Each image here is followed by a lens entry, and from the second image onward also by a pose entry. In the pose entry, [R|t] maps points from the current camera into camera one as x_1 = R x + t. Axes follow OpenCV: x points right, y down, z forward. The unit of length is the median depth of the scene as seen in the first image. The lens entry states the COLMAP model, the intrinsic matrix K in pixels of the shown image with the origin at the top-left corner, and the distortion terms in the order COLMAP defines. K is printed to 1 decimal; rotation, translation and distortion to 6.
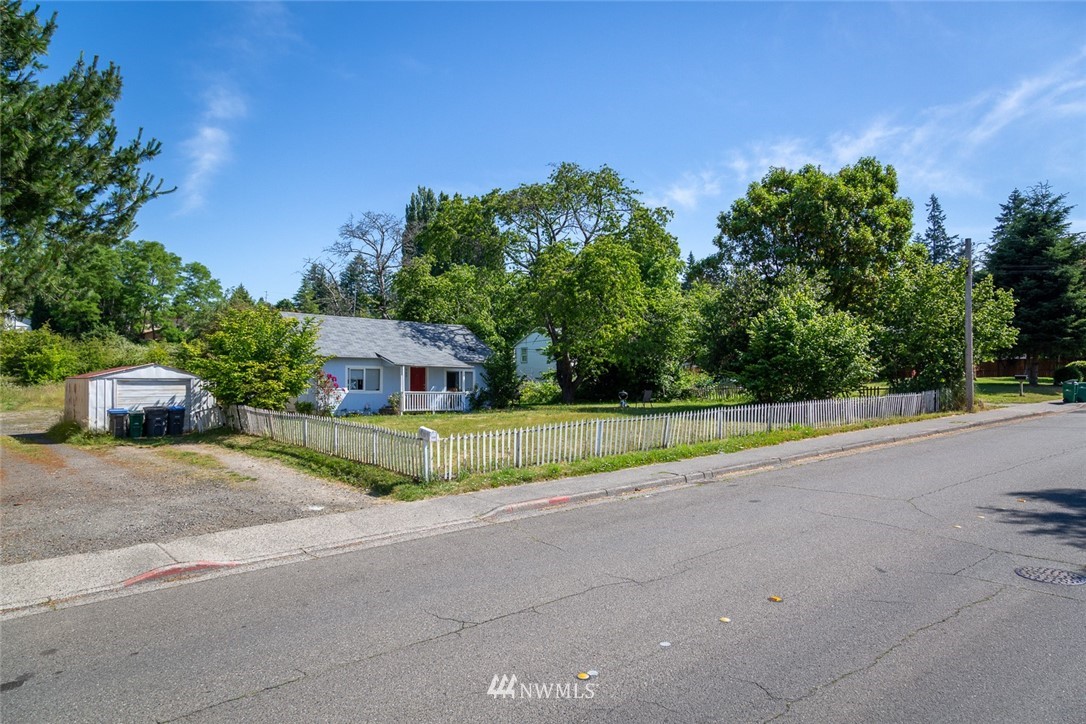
lens RADIAL K [[724.3, 0, 543.0], [0, 724.3, 362.0], [0, 0, 1]] dist [0.000728, -0.000104]
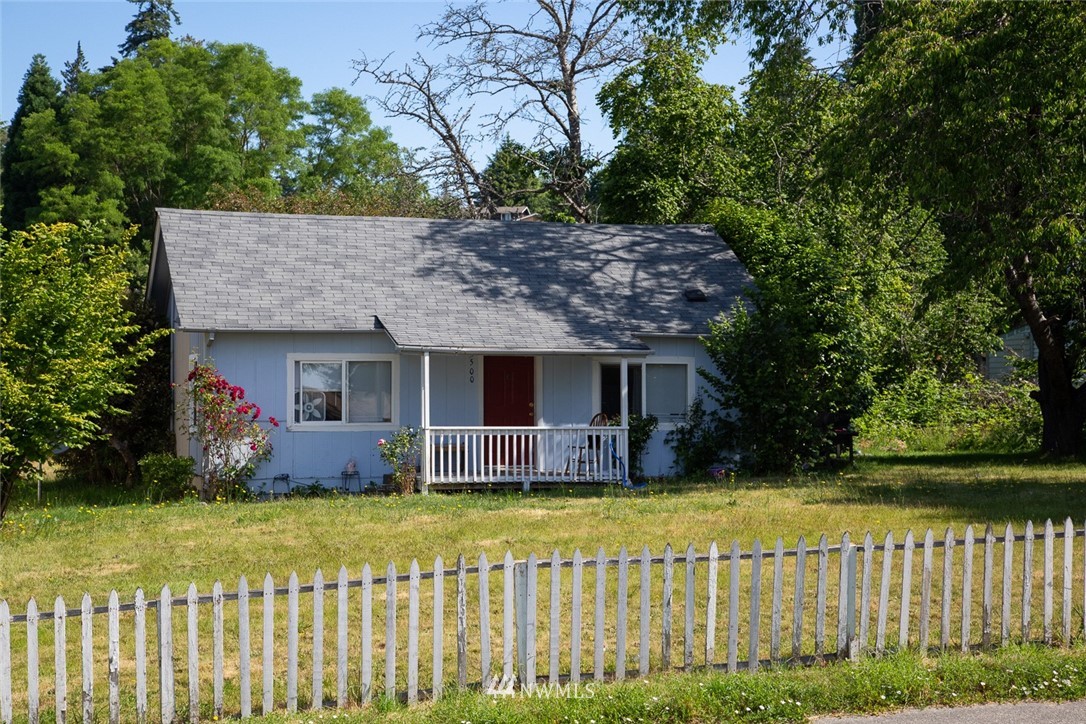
lens RADIAL K [[1925.1, 0, 543.0], [0, 1925.1, 362.0], [0, 0, 1]] dist [0.295667, -0.035840]
pose [[0.925022, -0.011936, -0.379726, 0.198316], [0.019995, 0.999651, 0.017288, -0.004892], [0.379387, -0.023584, 0.924937, 0.162858]]
